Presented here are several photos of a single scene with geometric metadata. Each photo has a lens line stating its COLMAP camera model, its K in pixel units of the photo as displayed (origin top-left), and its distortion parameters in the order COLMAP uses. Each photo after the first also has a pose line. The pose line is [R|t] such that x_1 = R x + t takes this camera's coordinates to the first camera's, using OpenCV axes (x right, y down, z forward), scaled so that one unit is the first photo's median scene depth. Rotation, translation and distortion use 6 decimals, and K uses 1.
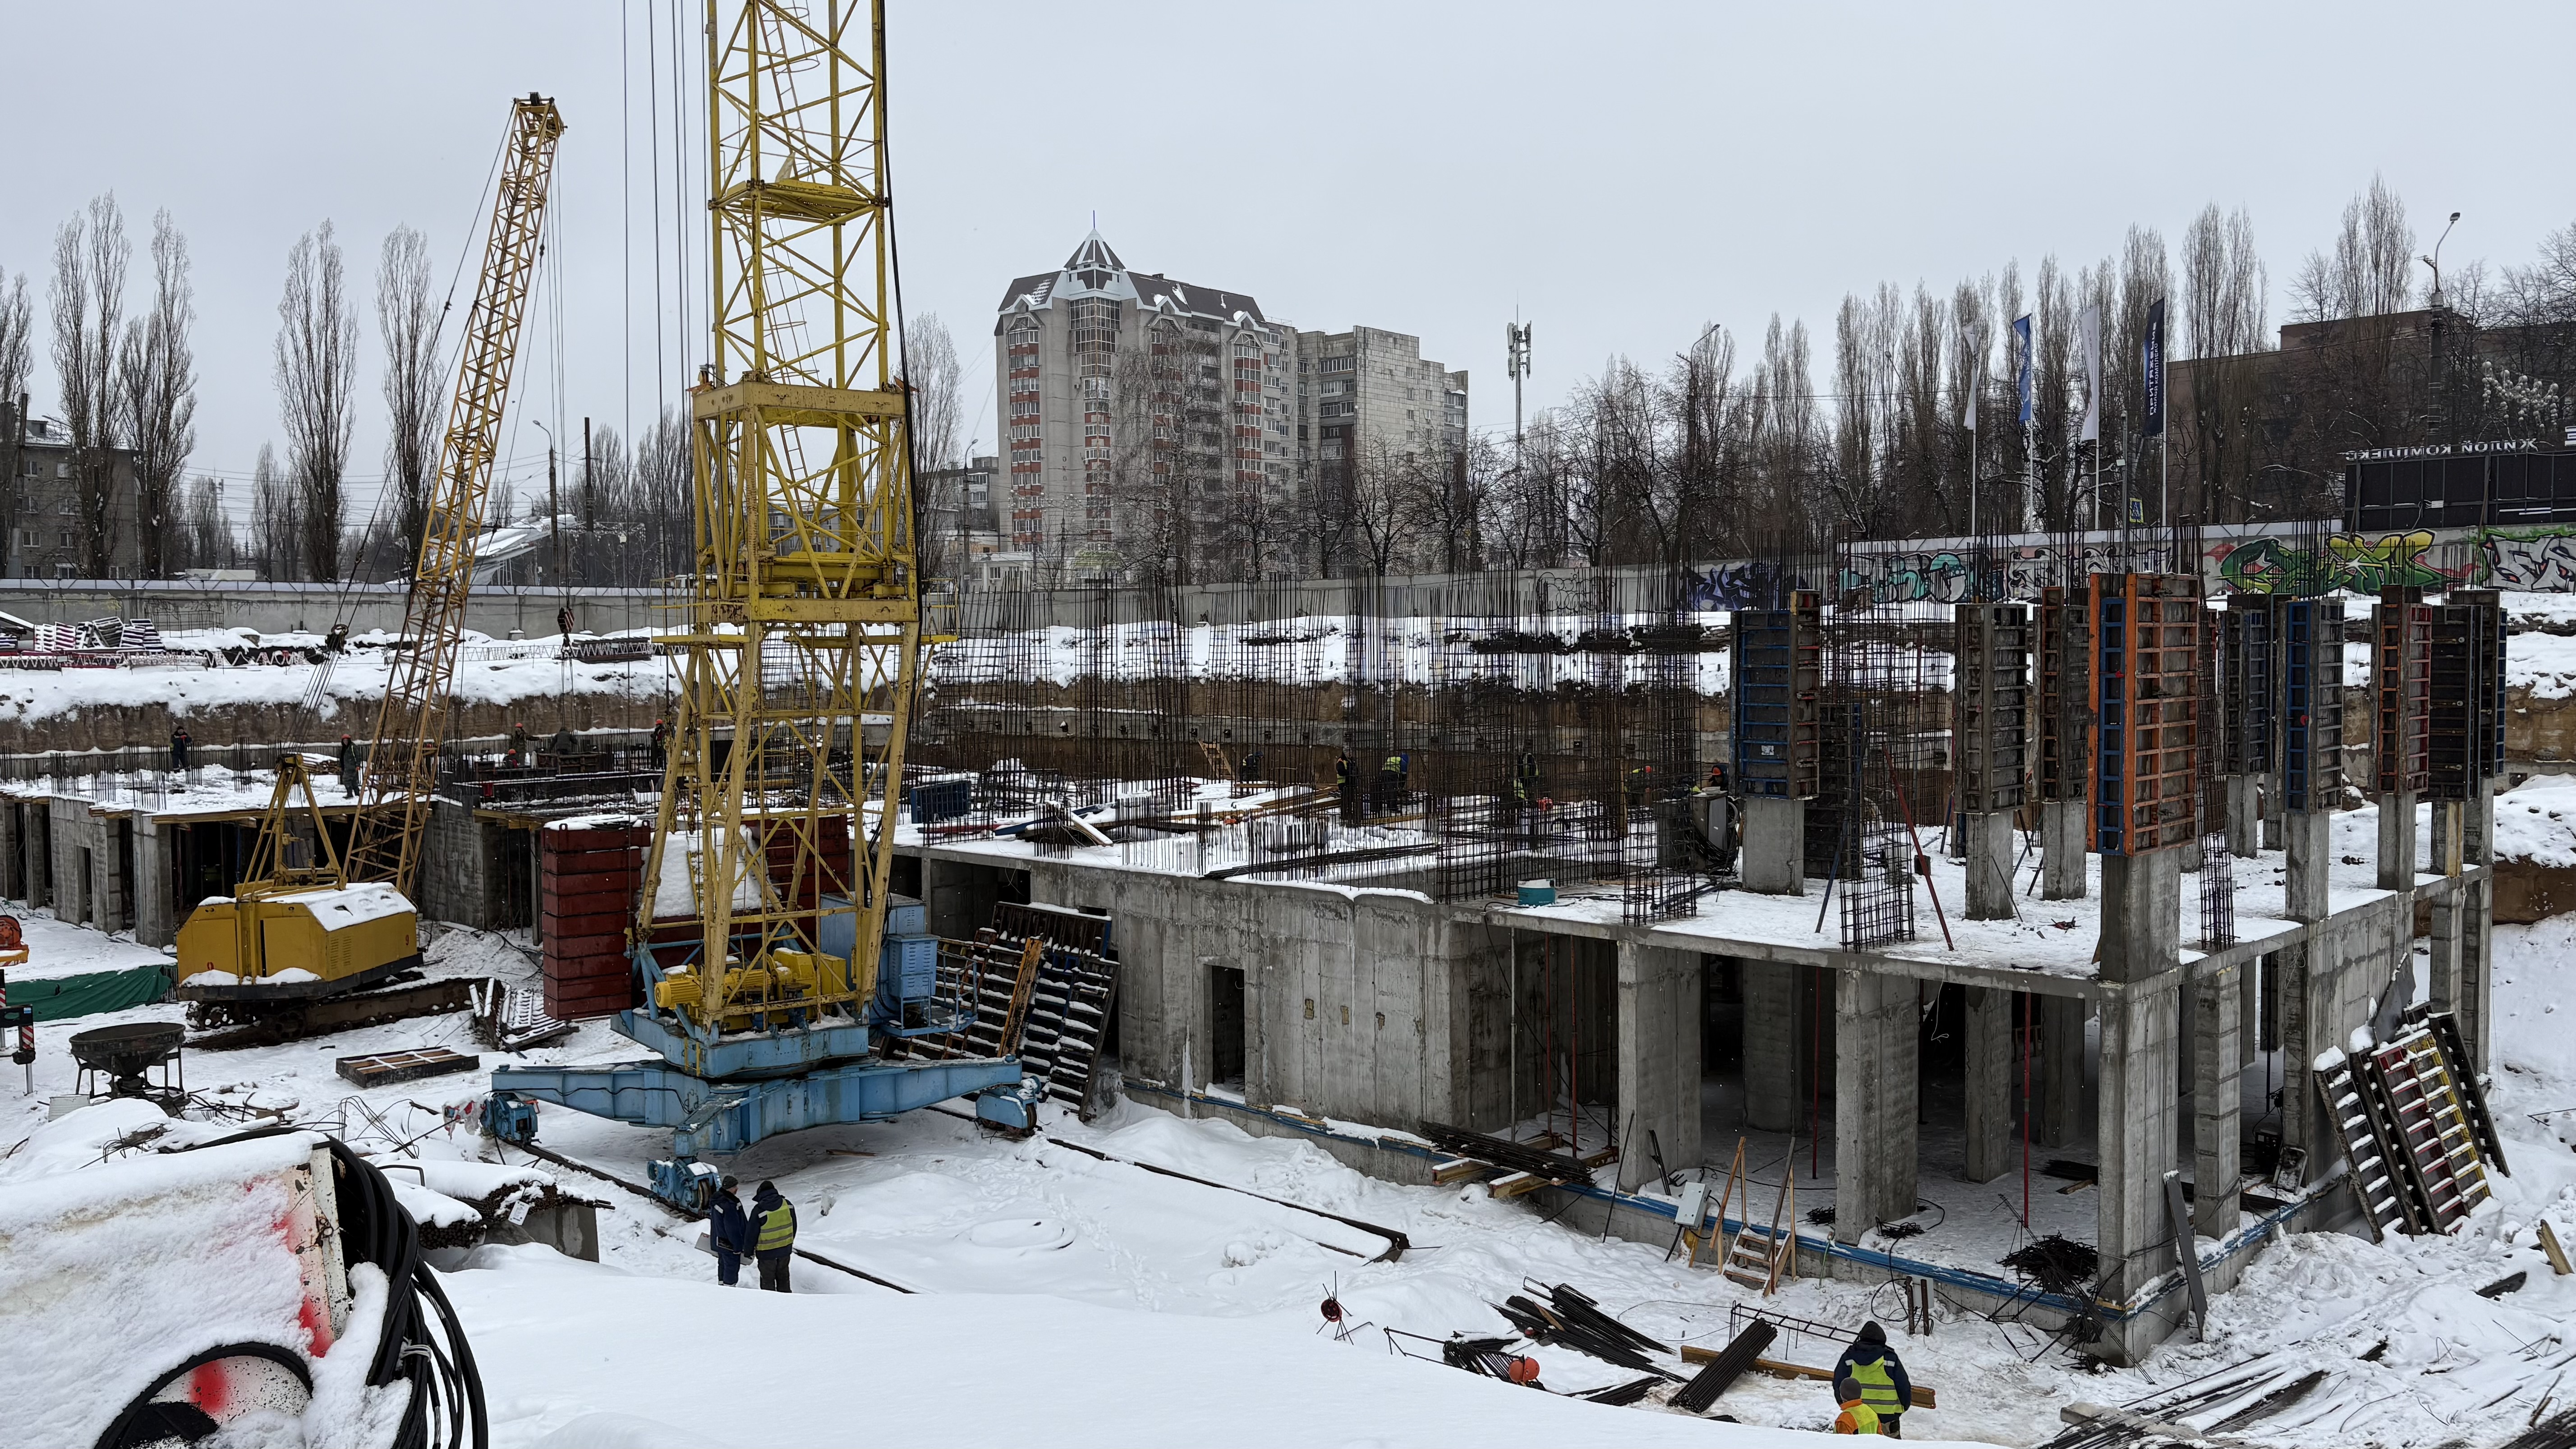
lens RADIAL K [[1916.9, 0, 1288.8], [0, 1916.9, 738.7], [0, 0, 1]] dist [0.066041, -0.086477]
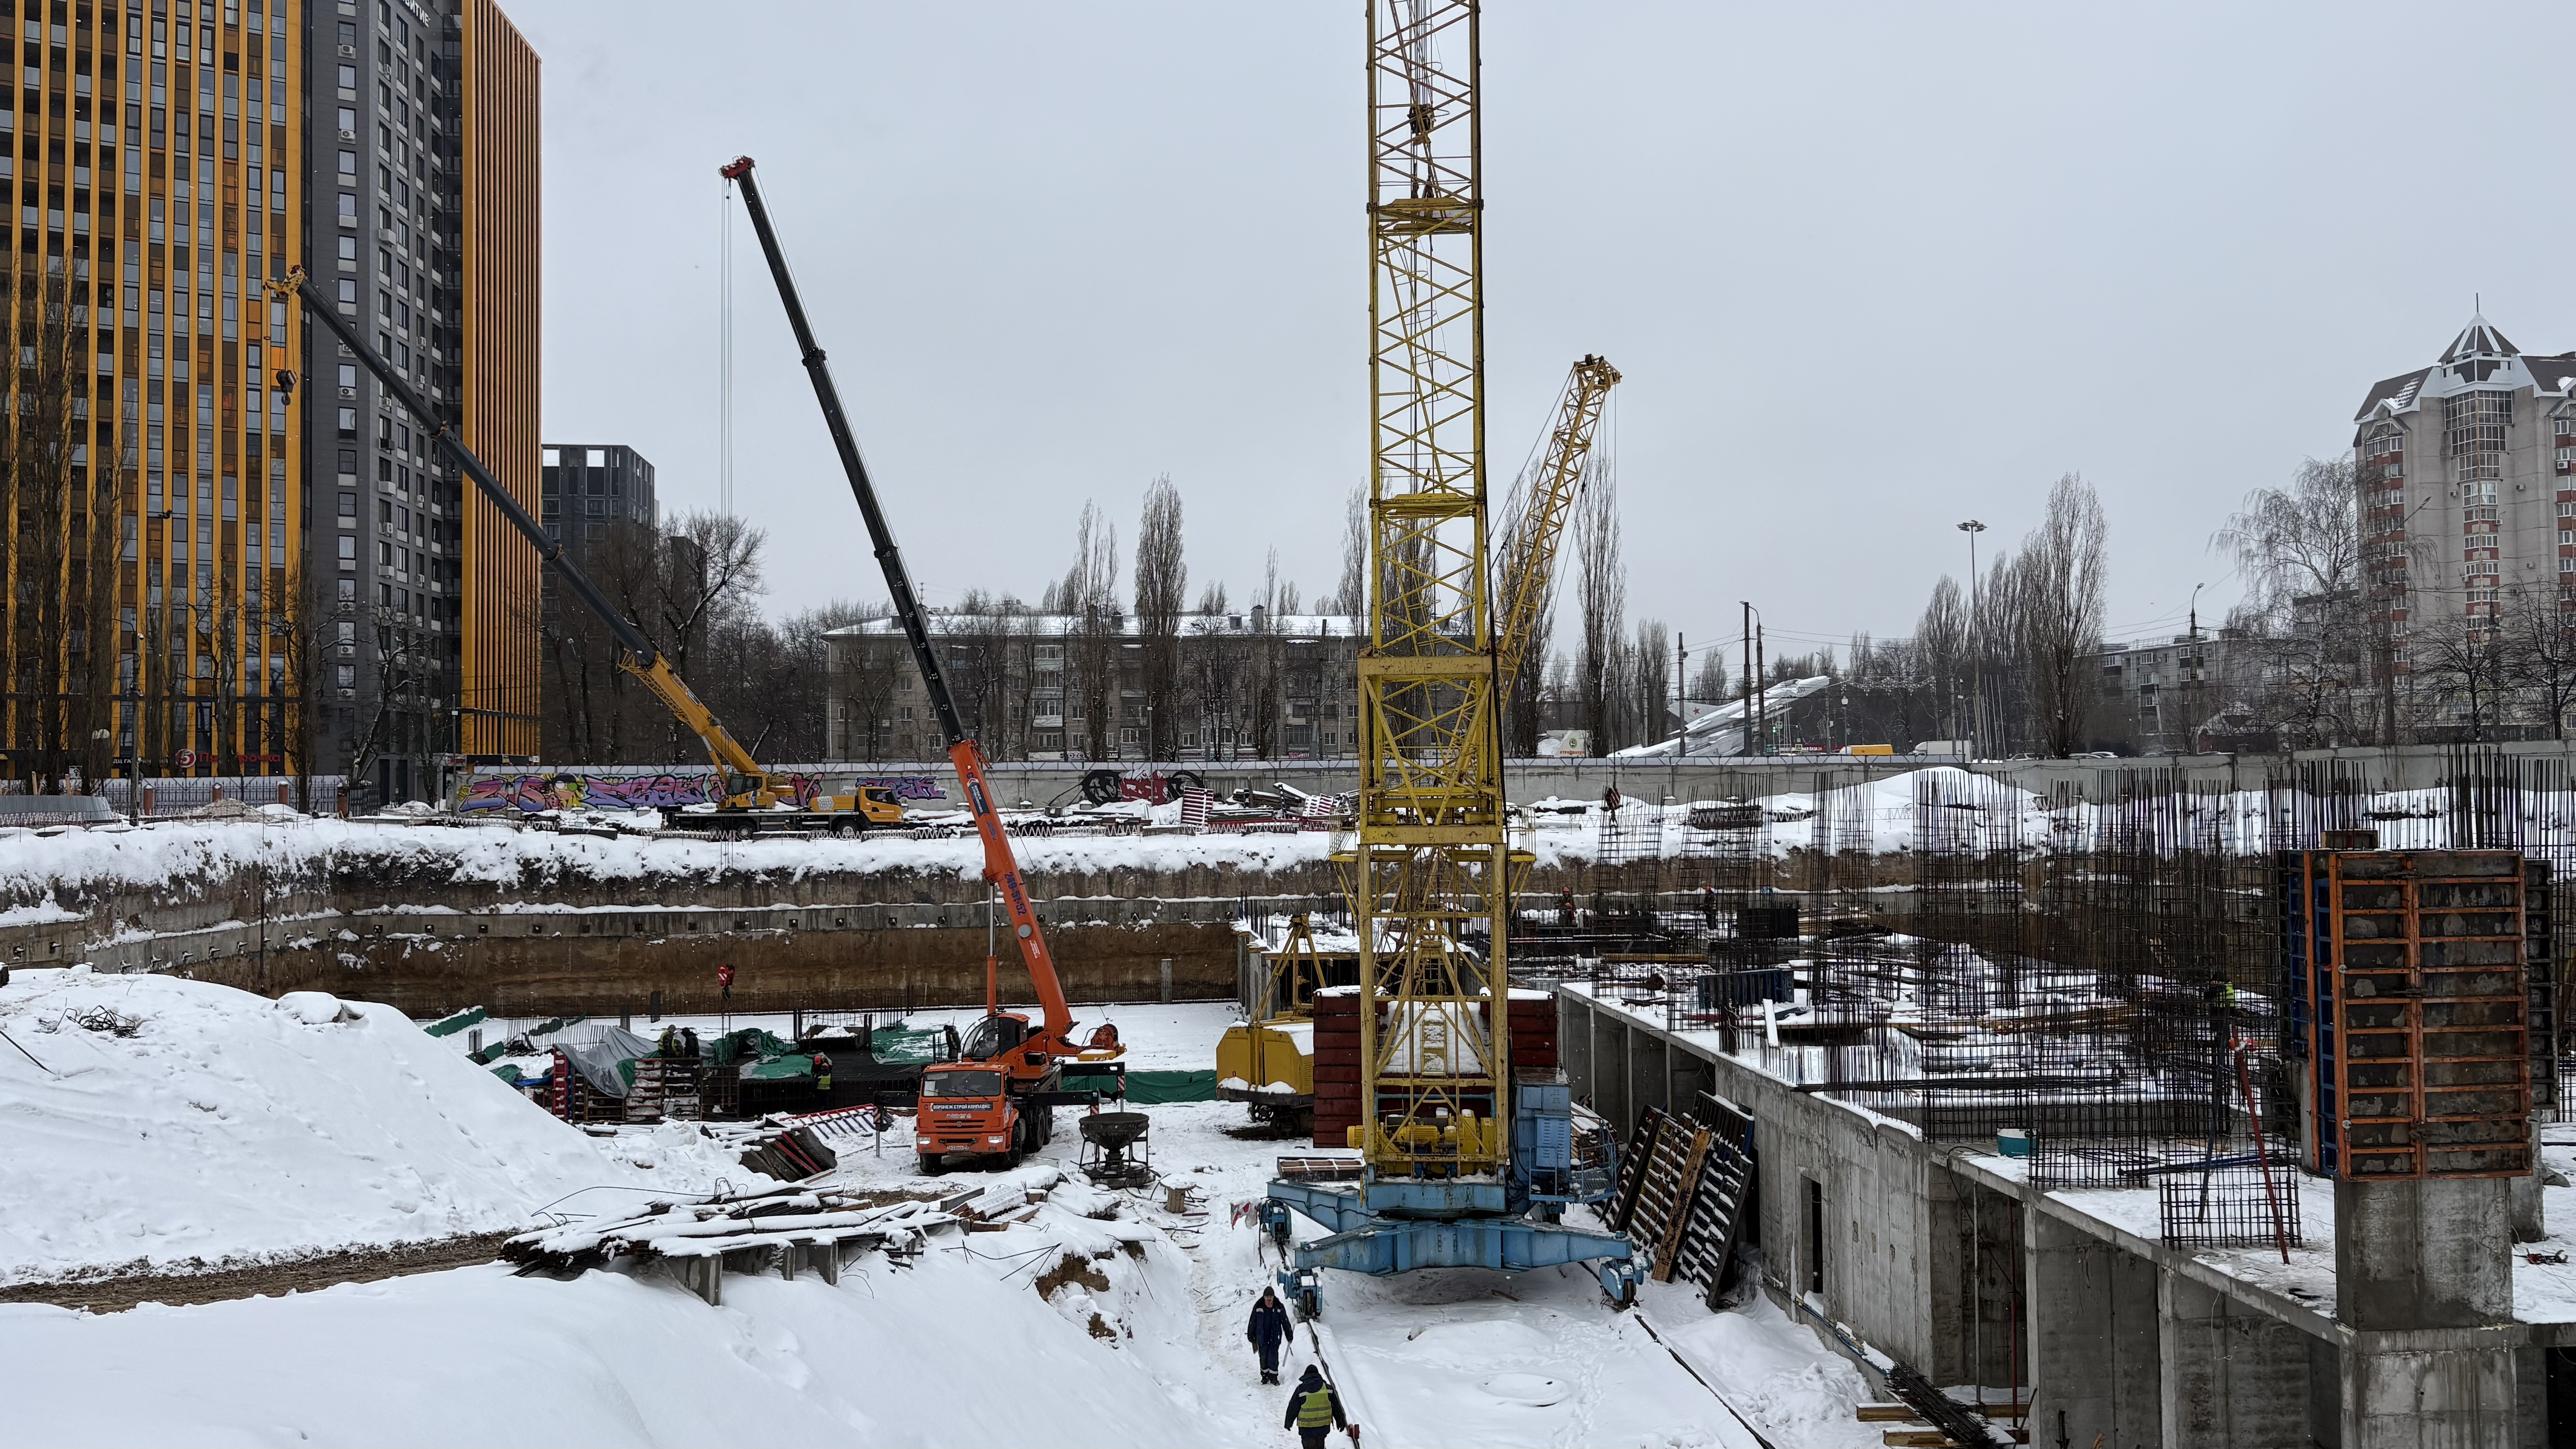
lens RADIAL K [[1916.9, 0, 1288.8], [0, 1916.9, 738.7], [0, 0, 1]] dist [0.066041, -0.086477]
pose [[0.757996, -0.014858, -0.652090, 0.211908], [-0.030162, 0.997873, -0.057798, -0.023682], [0.651562, 0.063479, 0.755935, 0.007809]]
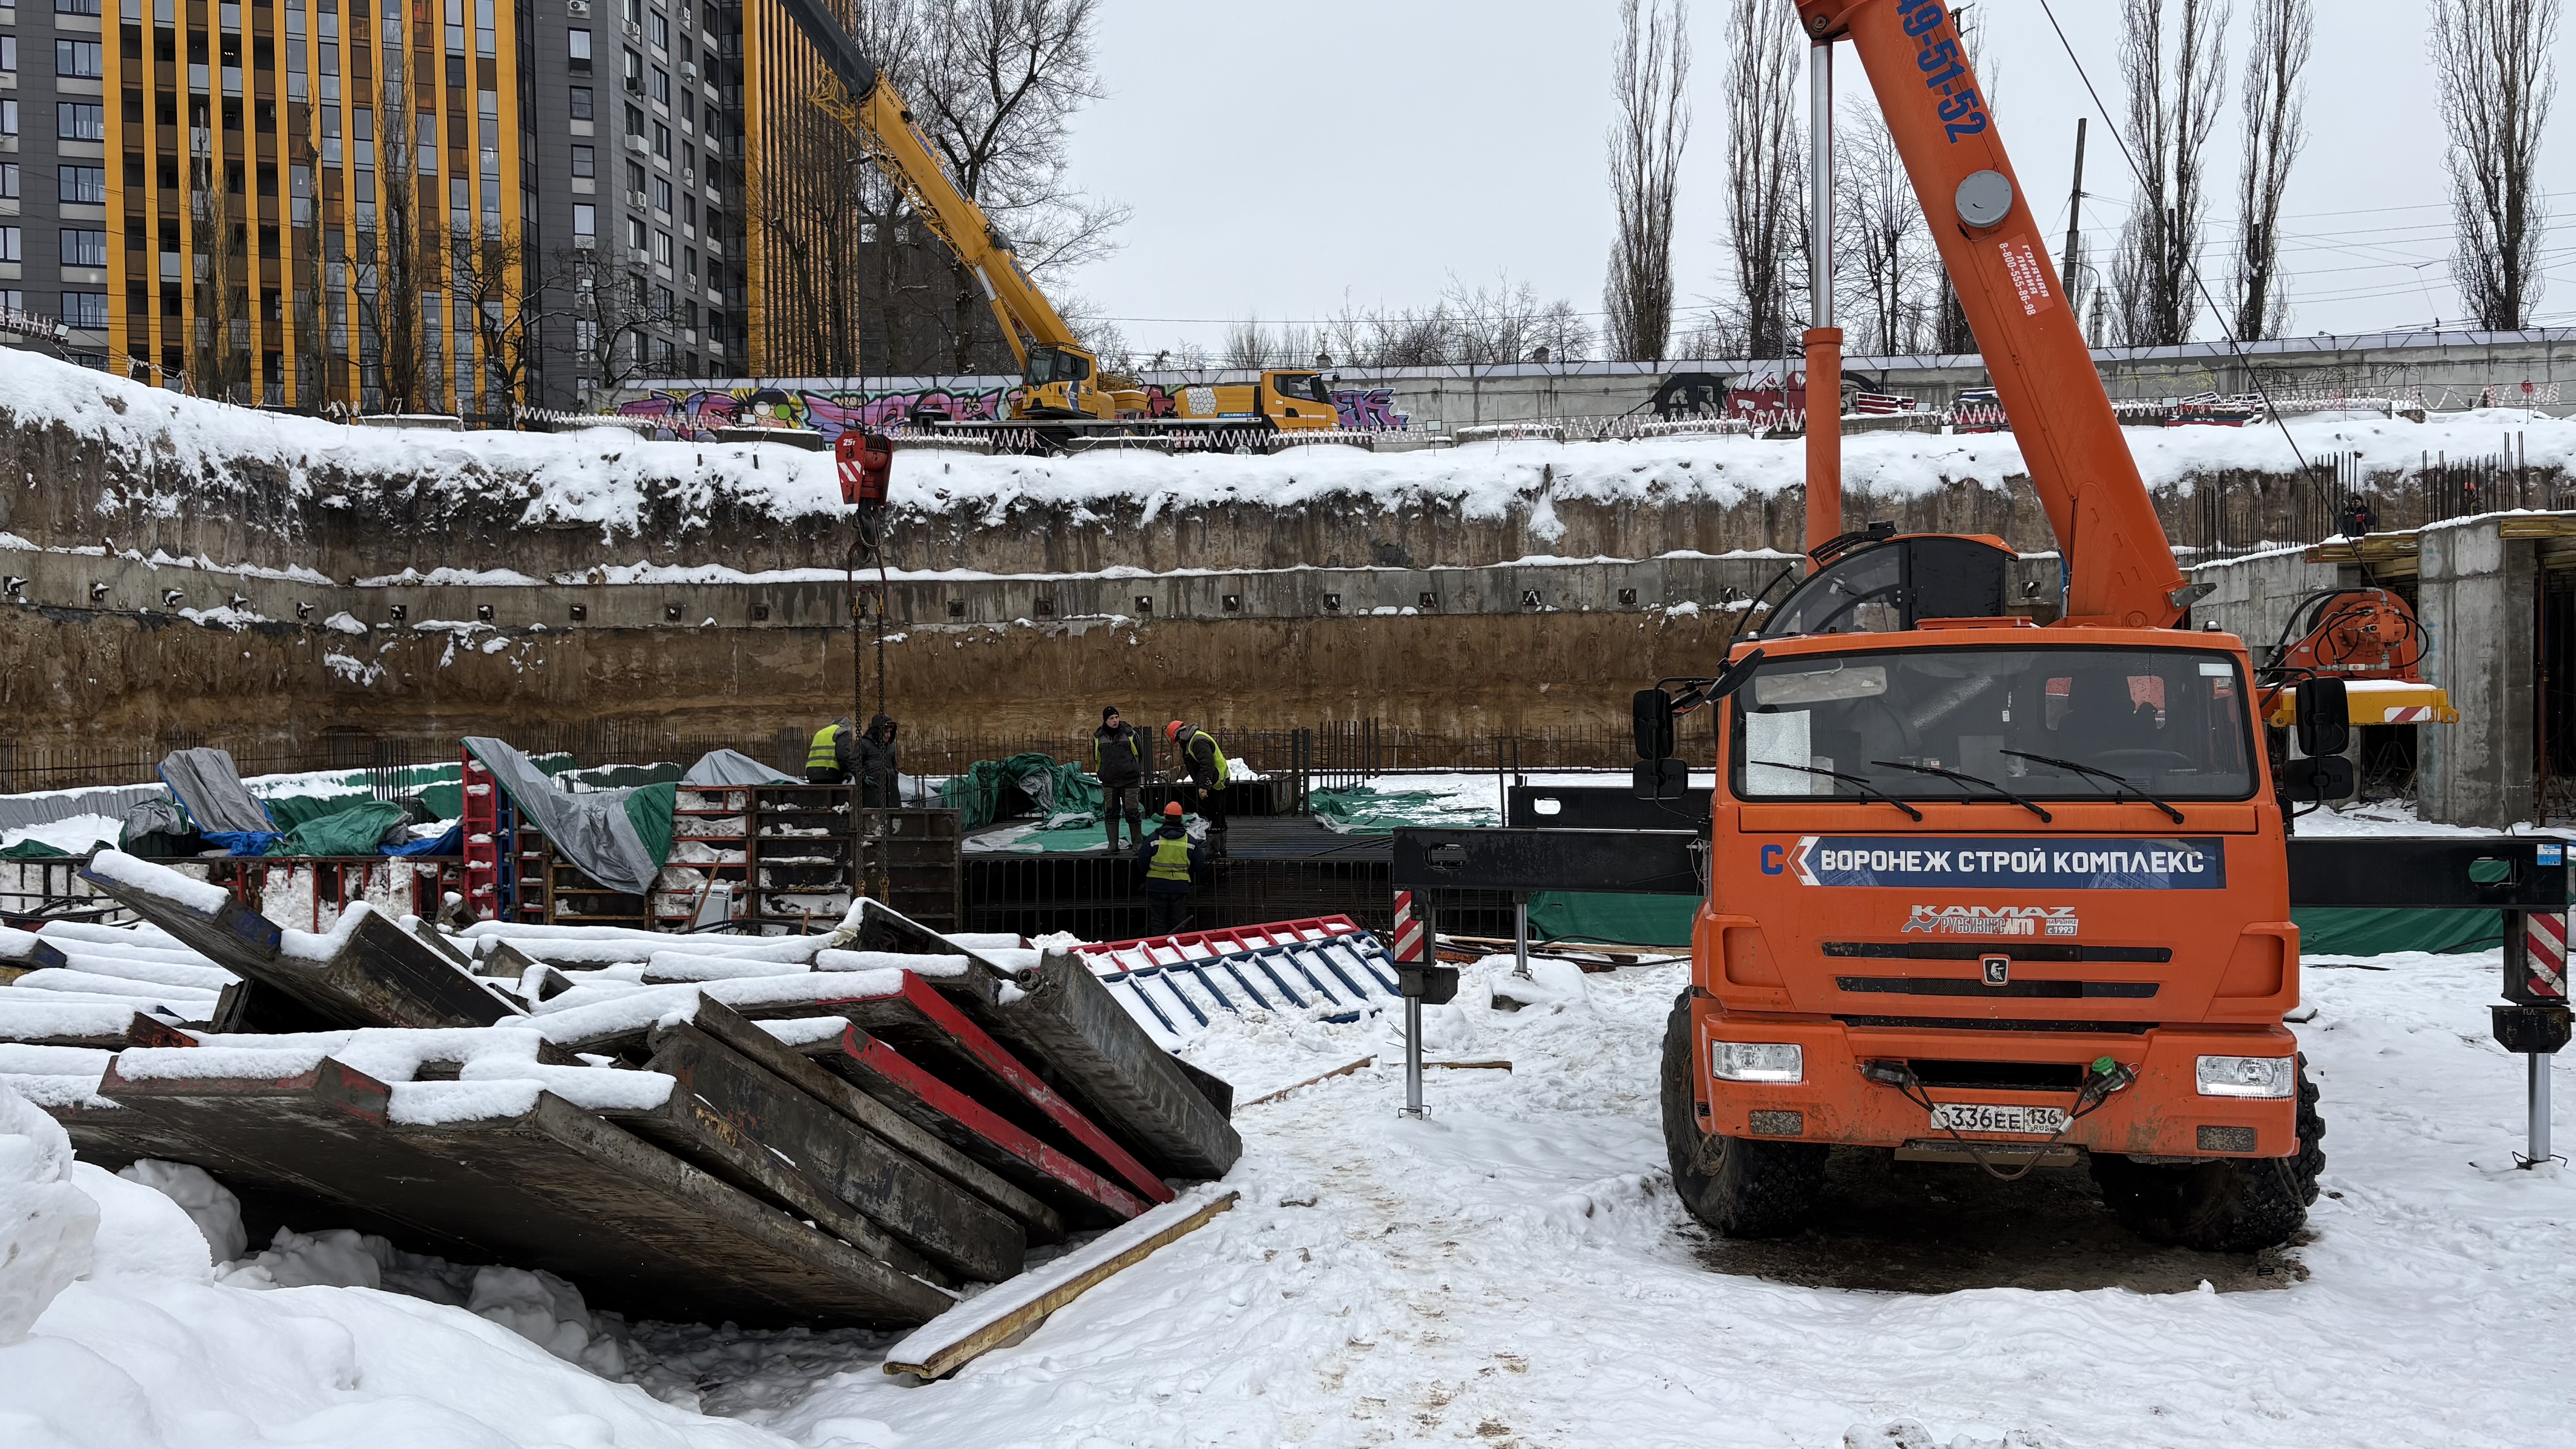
lens RADIAL K [[1916.9, 0, 1288.8], [0, 1916.9, 738.7], [0, 0, 1]] dist [0.066041, -0.086477]
pose [[0.615198, 0.020442, -0.788107, -0.312529], [-0.031115, 0.999514, 0.001638, 0.074090], [0.787758, 0.023515, 0.615535, 0.395540]]
